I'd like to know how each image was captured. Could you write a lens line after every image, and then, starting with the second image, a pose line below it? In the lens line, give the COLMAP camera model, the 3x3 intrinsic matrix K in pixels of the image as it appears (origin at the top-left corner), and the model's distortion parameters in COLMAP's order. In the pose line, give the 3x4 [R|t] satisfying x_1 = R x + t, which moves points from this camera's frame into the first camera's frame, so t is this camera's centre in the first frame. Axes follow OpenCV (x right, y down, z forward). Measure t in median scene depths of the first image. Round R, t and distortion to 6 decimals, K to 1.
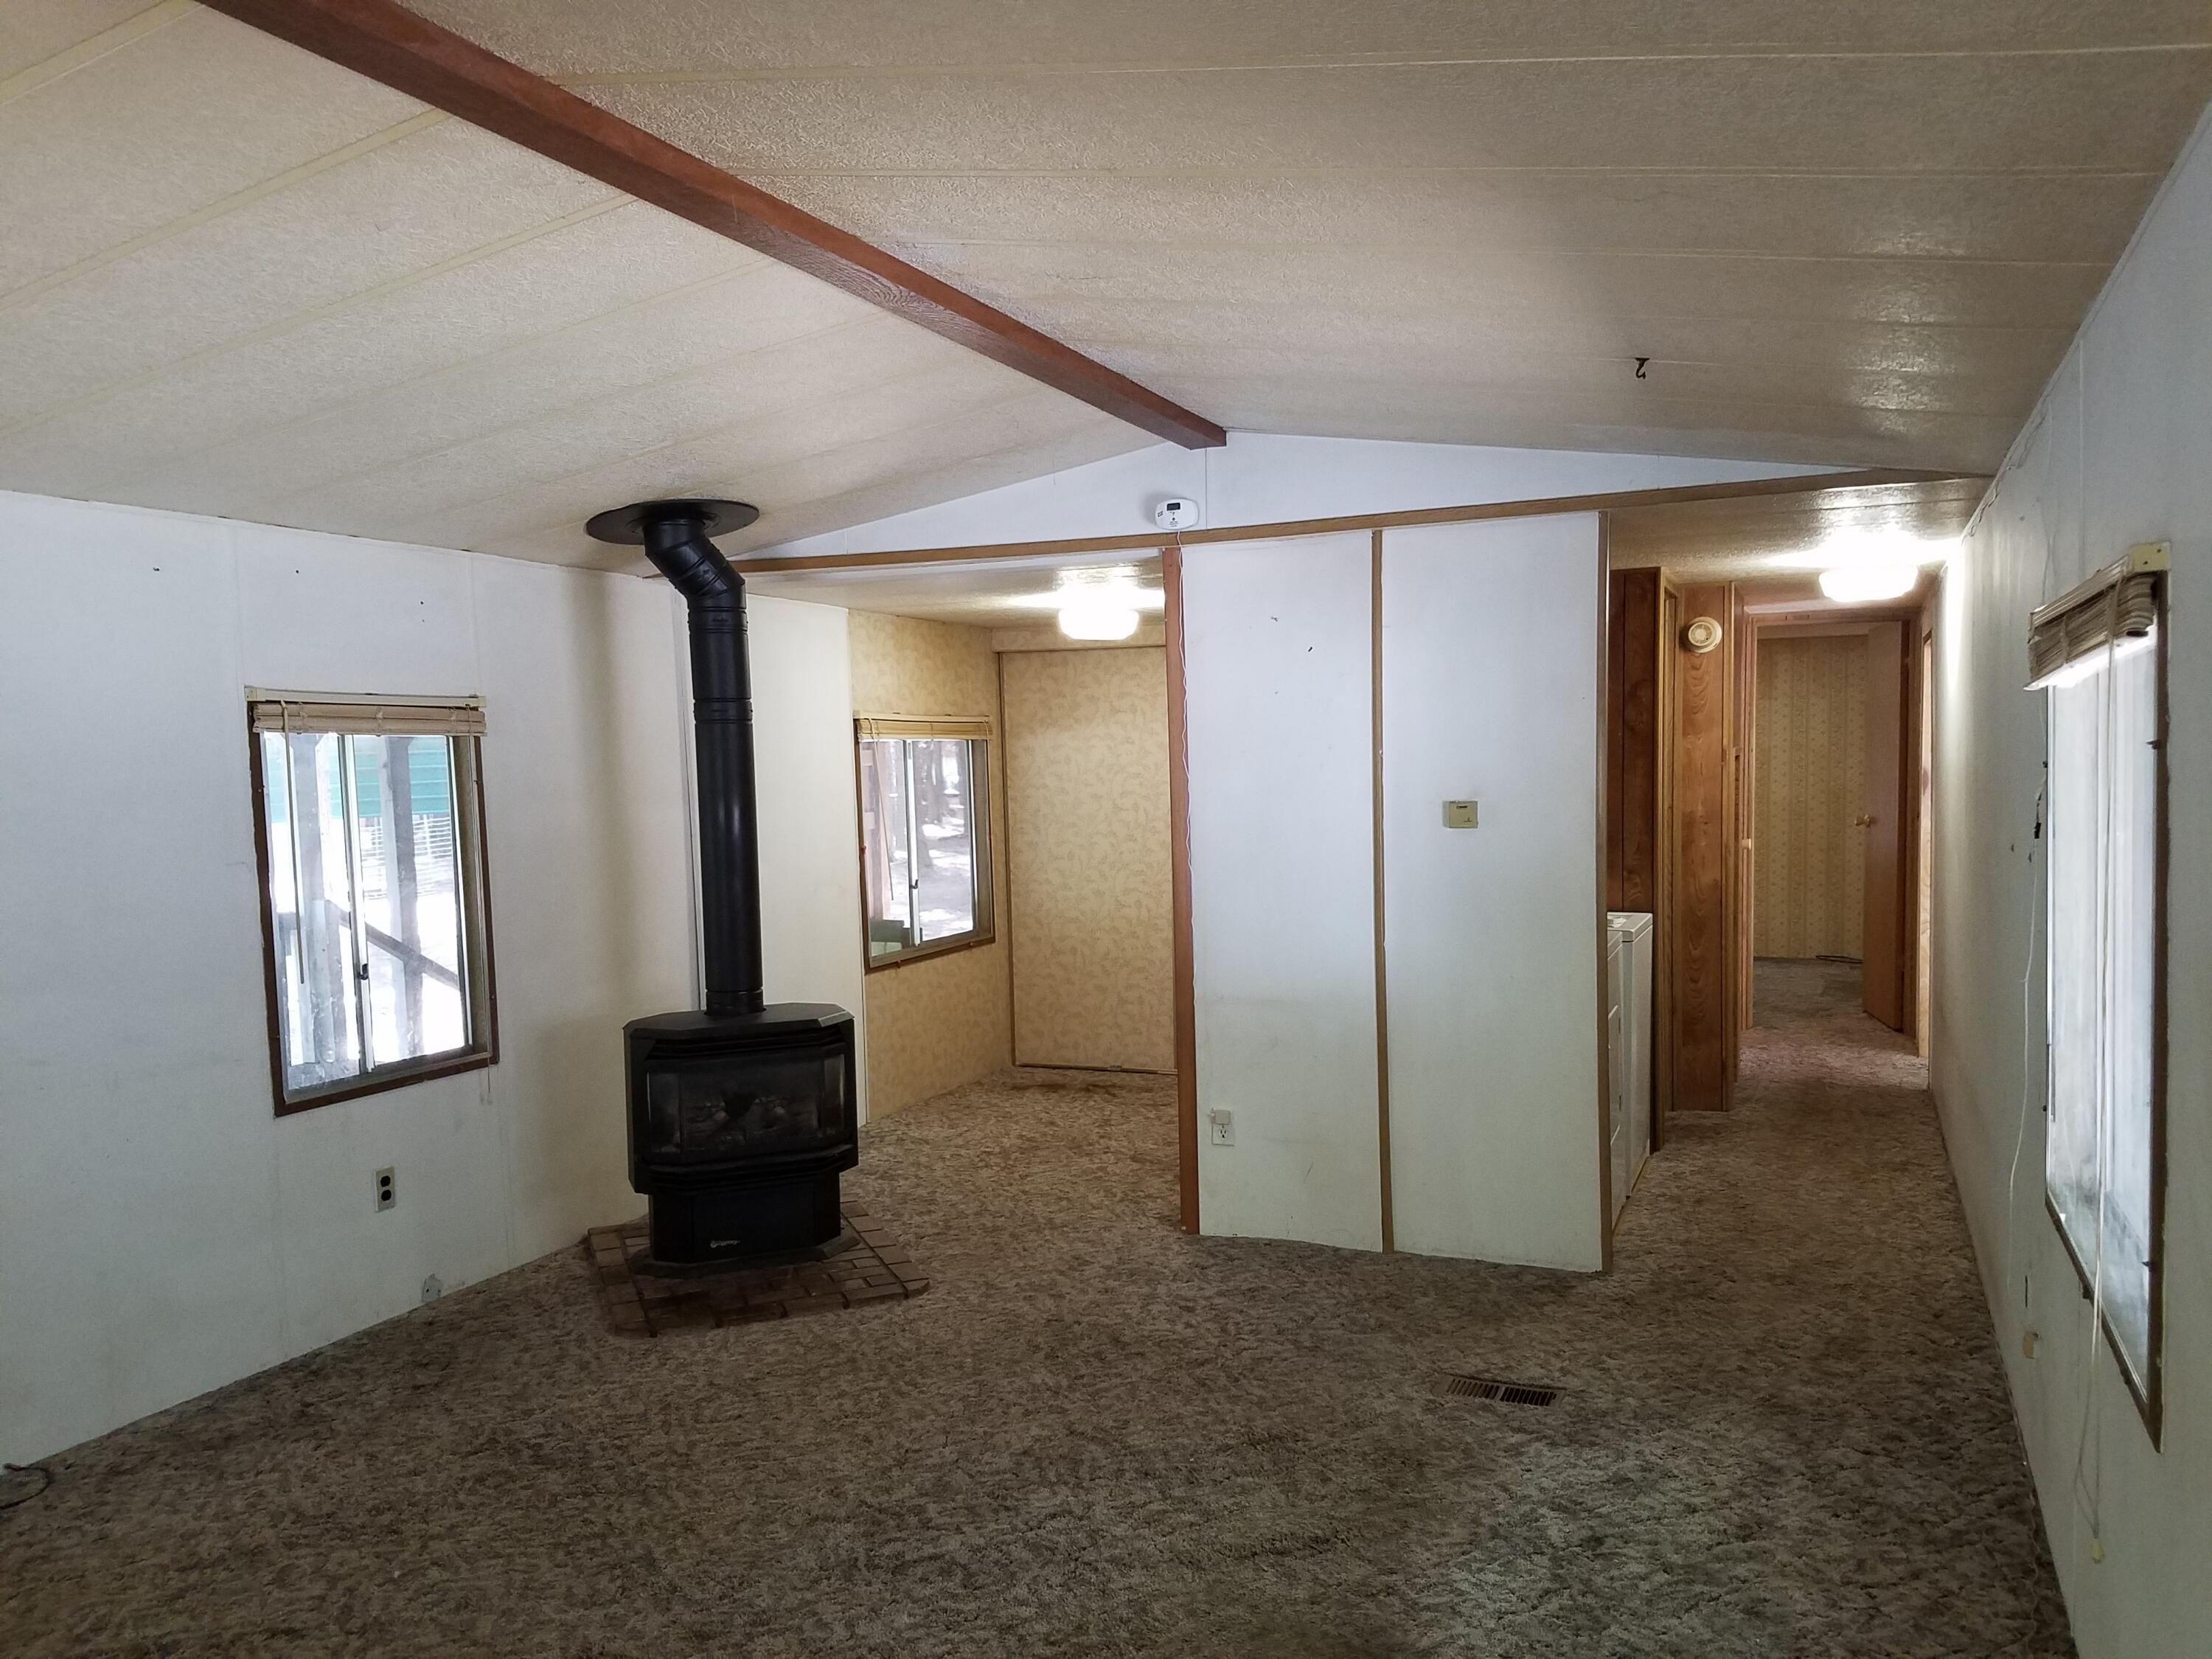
lens RADIAL K [[1699.1, 0, 1109.4], [0, 1699.1, 900.6], [0, 0, 1]] dist [0.262854, -0.488842]
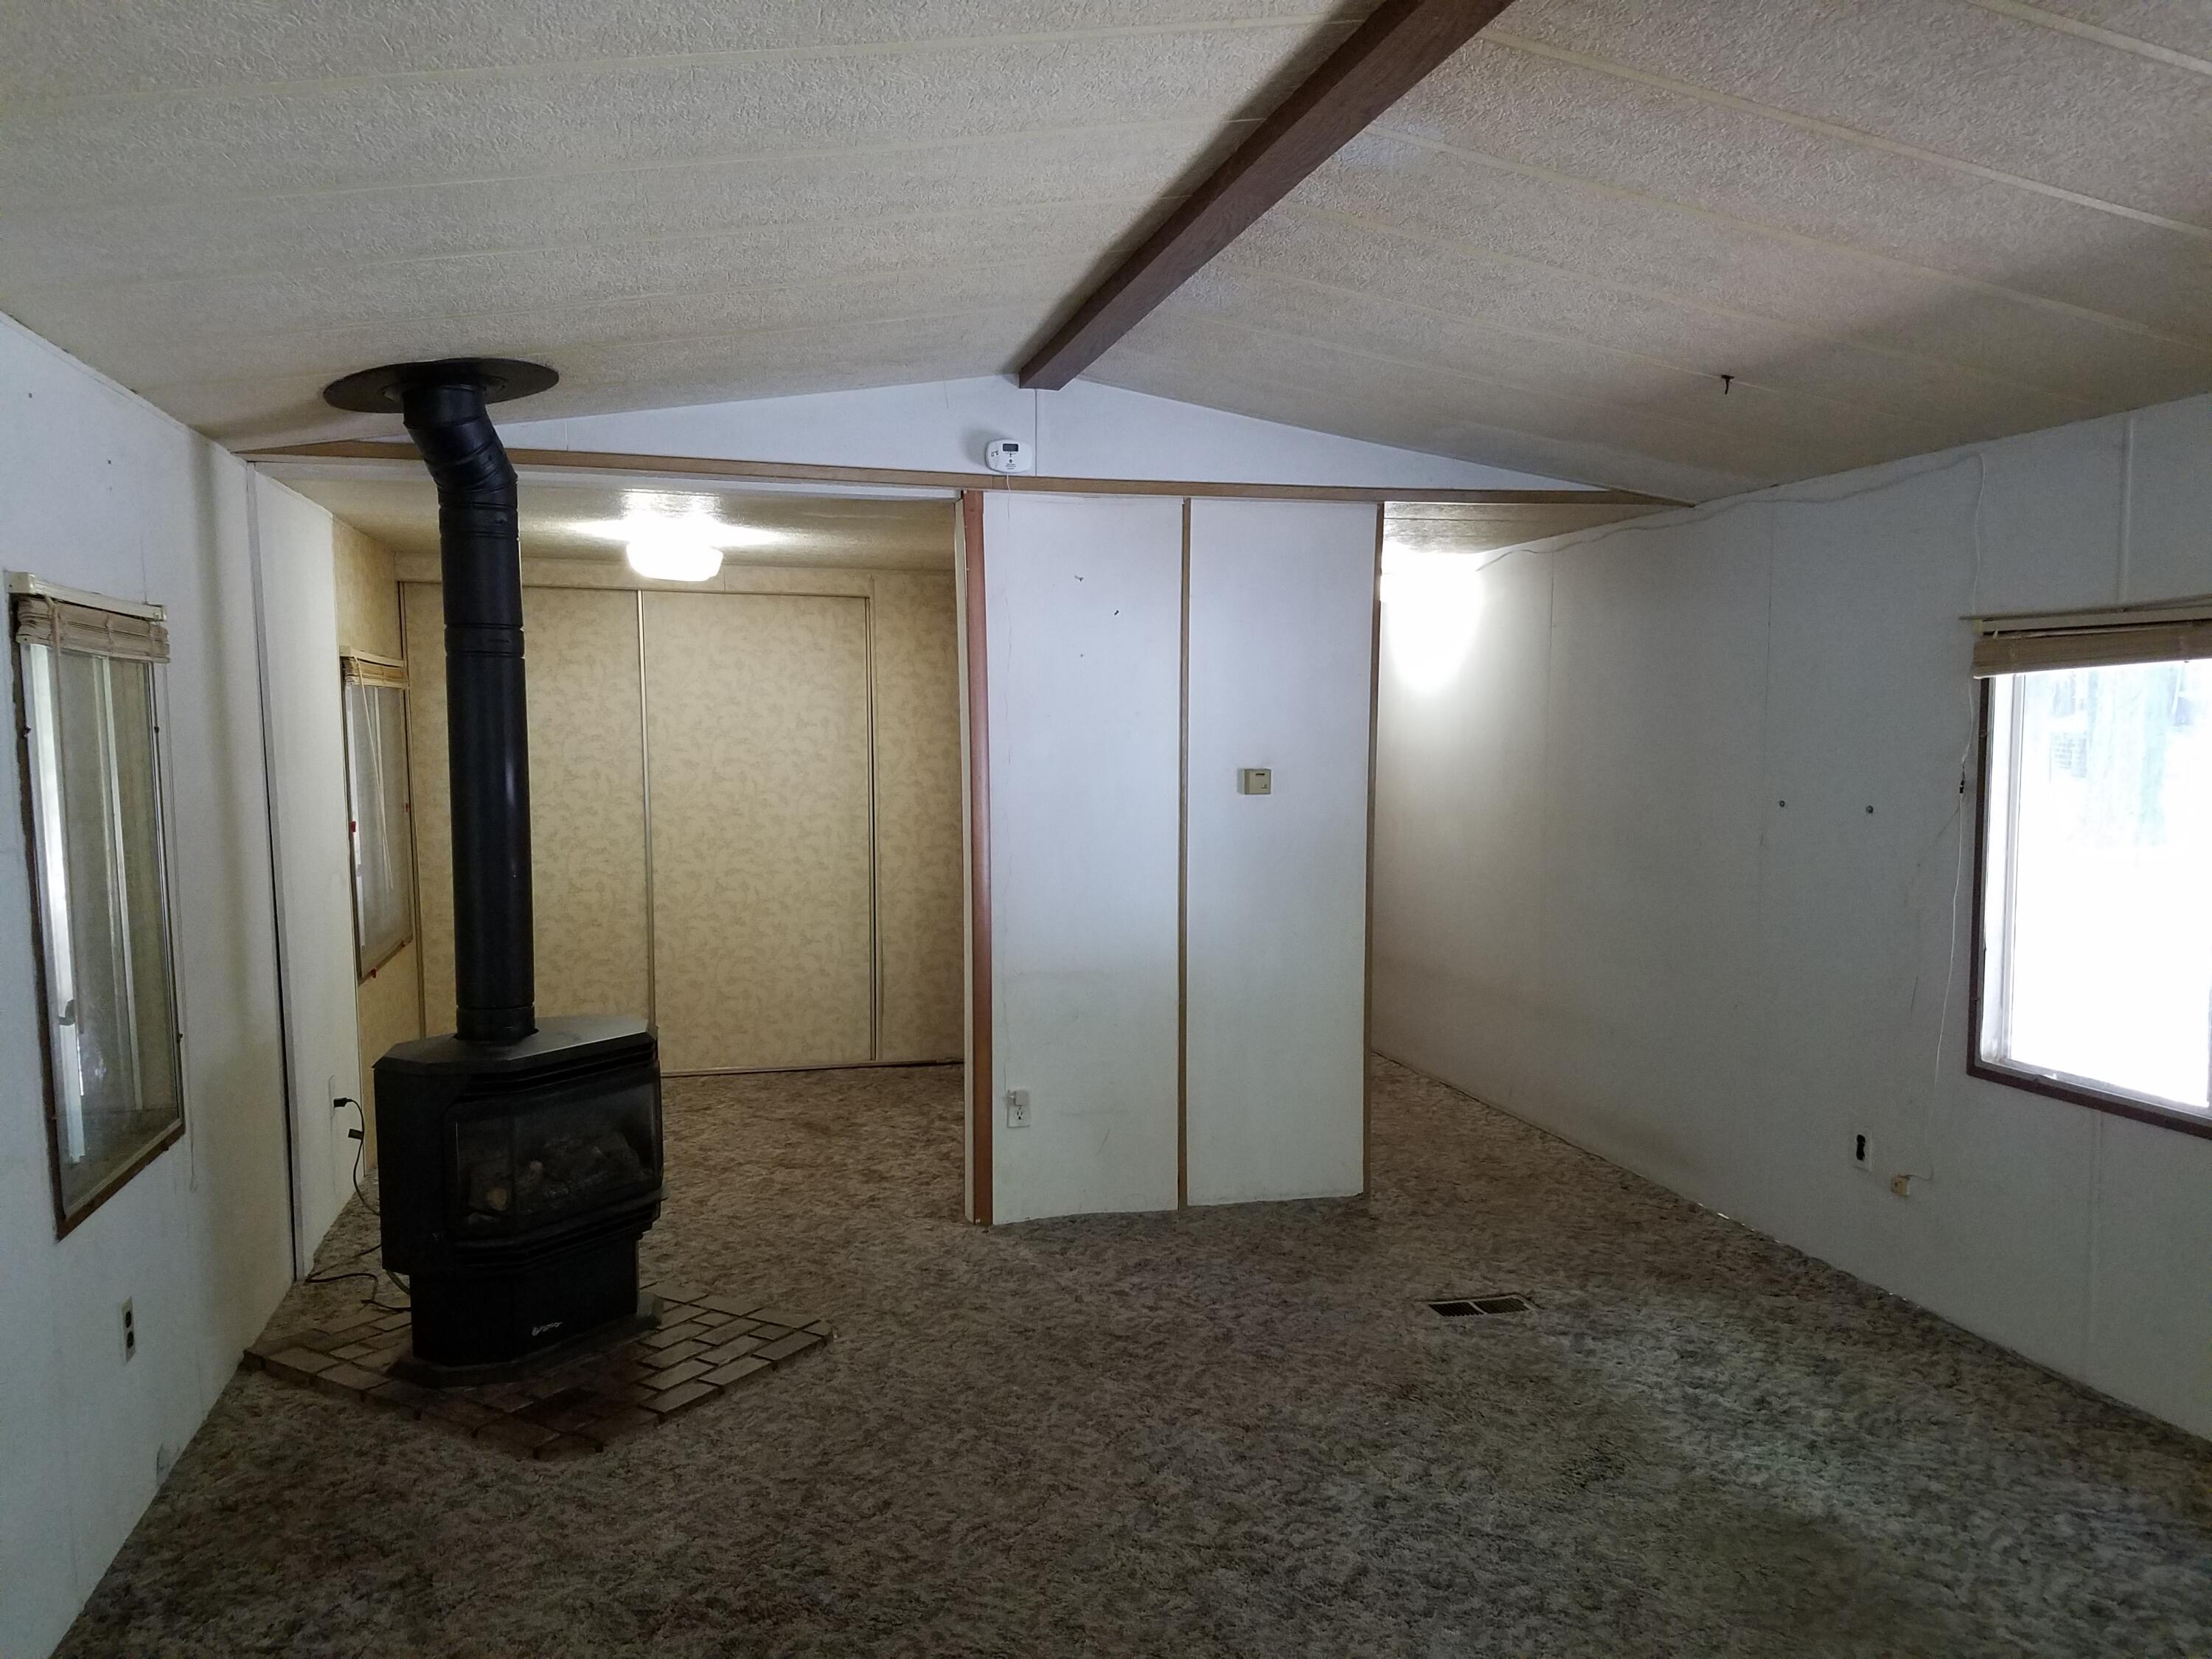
lens RADIAL K [[1699.1, 0, 1109.4], [0, 1699.1, 900.6], [0, 0, 1]] dist [0.262854, -0.488842]
pose [[0.796582, -0.039072, 0.603266, -0.349679], [0.032650, 0.999233, 0.021605, -0.001820], [-0.603648, 0.002487, 0.797247, 0.157983]]
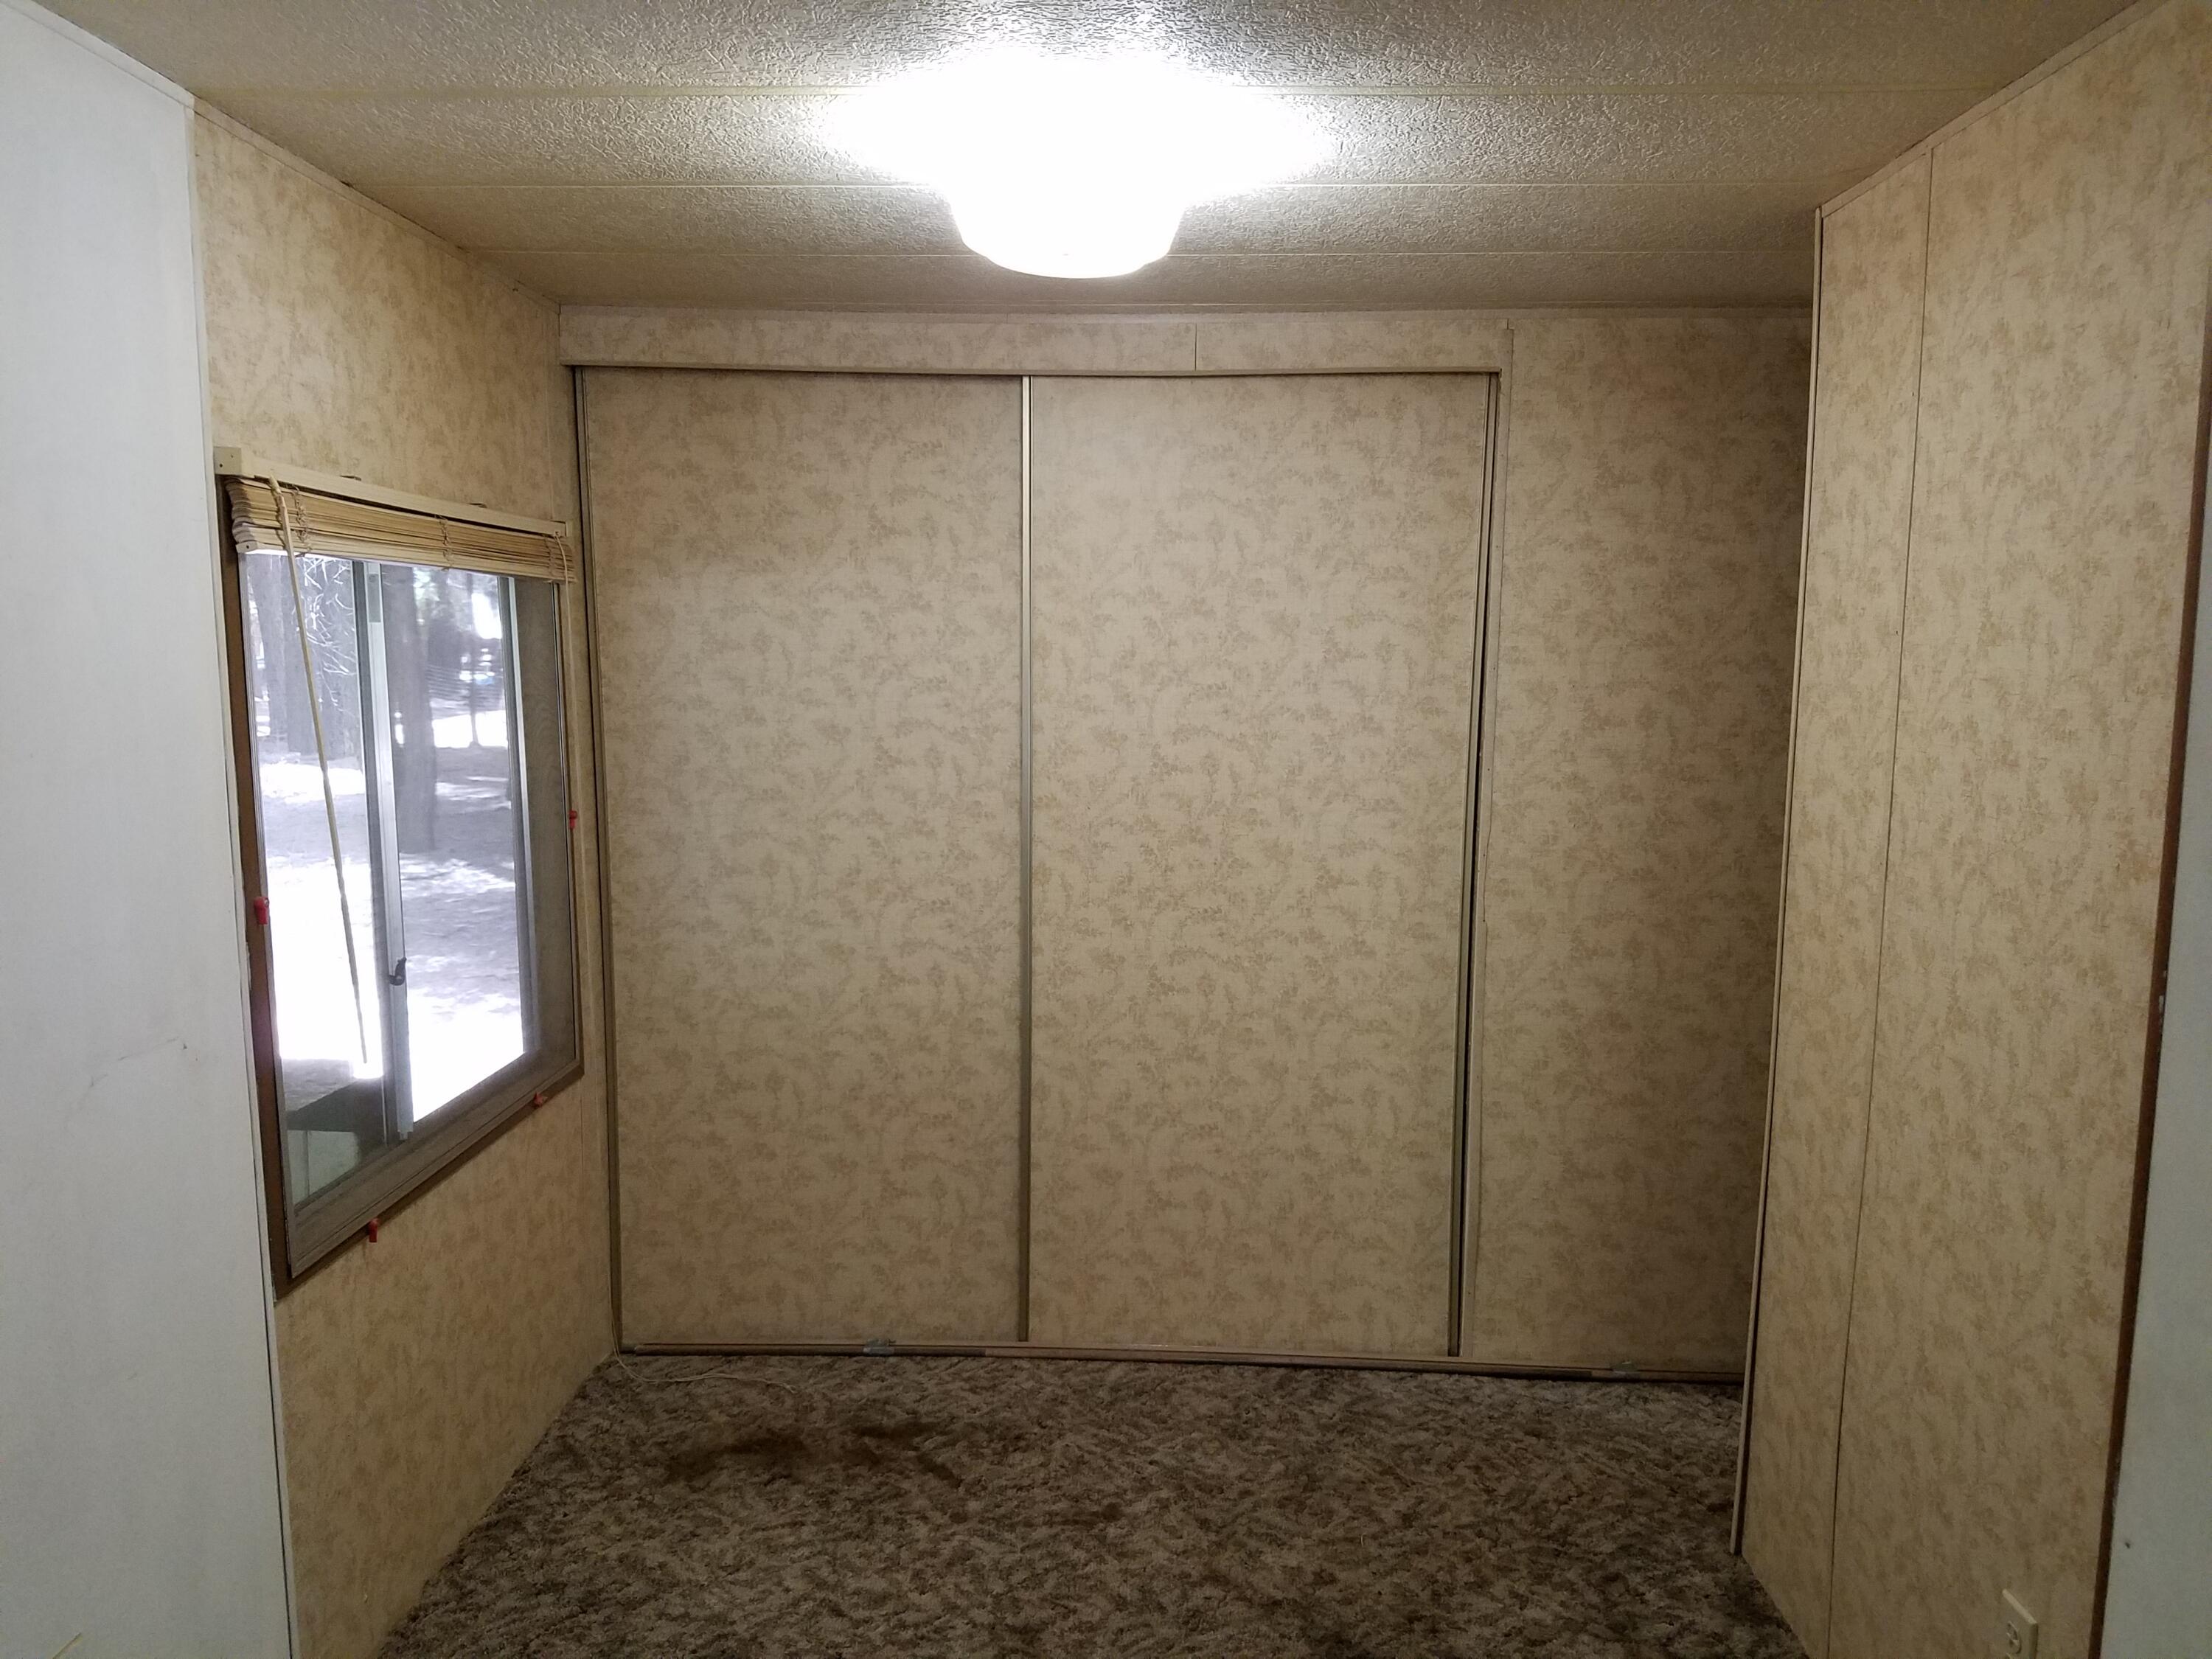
lens RADIAL K [[1699.1, 0, 1109.4], [0, 1699.1, 900.6], [0, 0, 1]] dist [0.262854, -0.488842]
pose [[0.929629, -0.023548, 0.367743, -0.118250], [0.003541, 0.998481, 0.054984, -0.047462], [-0.368479, -0.049812, 0.928301, 0.645429]]
